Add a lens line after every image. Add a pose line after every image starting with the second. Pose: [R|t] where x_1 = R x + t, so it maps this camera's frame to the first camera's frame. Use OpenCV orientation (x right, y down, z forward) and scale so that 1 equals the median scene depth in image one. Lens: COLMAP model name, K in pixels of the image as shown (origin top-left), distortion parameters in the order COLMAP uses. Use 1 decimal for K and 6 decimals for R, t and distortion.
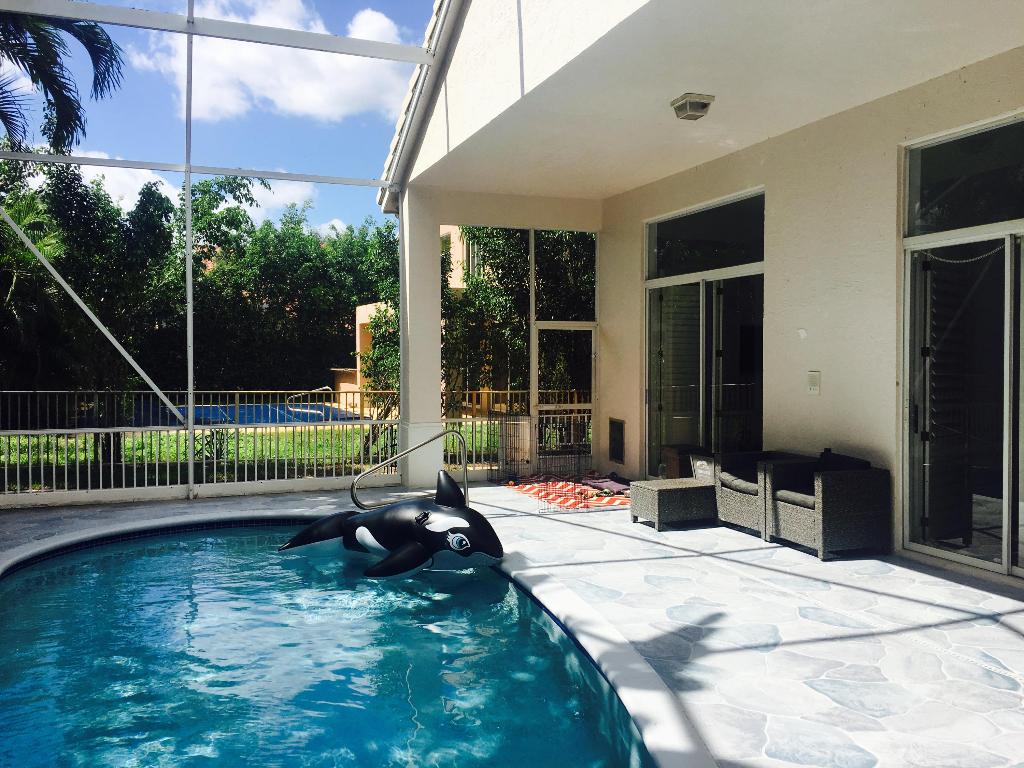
lens RADIAL K [[872.2, 0, 508.0], [0, 872.2, 385.7], [0, 0, 1]] dist [0.068133, -0.043923]
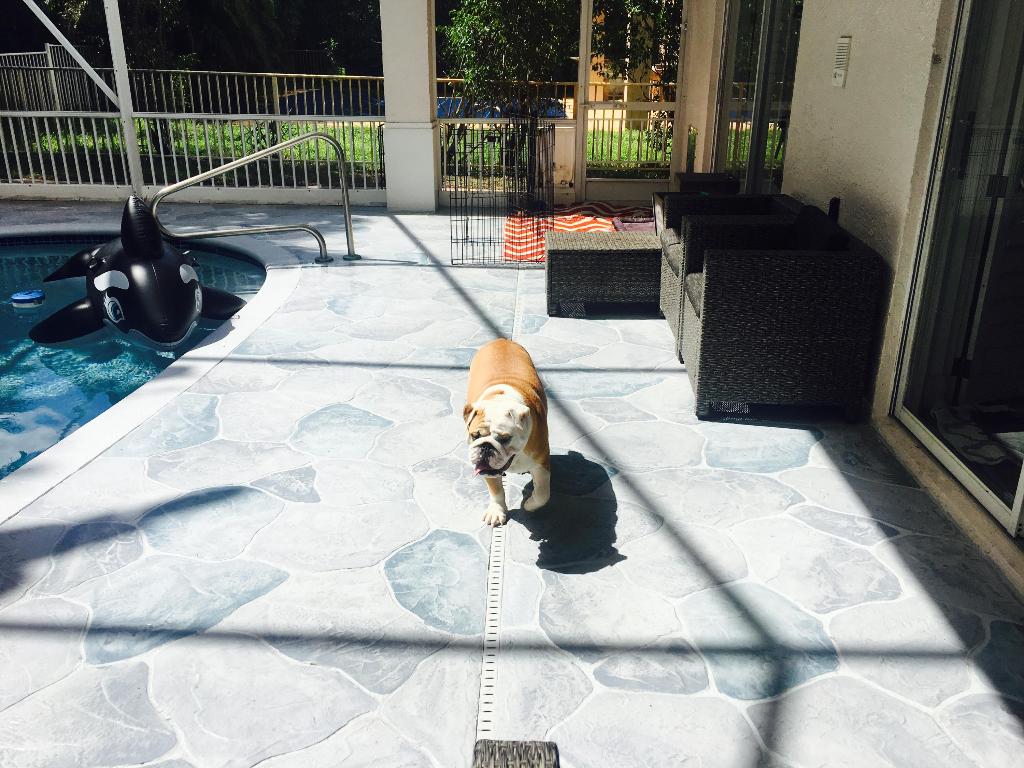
lens RADIAL K [[872.2, 0, 515.6], [0, 872.2, 385.3], [0, 0, 1]] dist [0.068133, -0.043923]
pose [[0.917961, 0.147021, -0.368419, 0.409010], [-0.018075, 0.943316, 0.331402, 0.007334], [0.396259, -0.297555, 0.868585, 0.462972]]
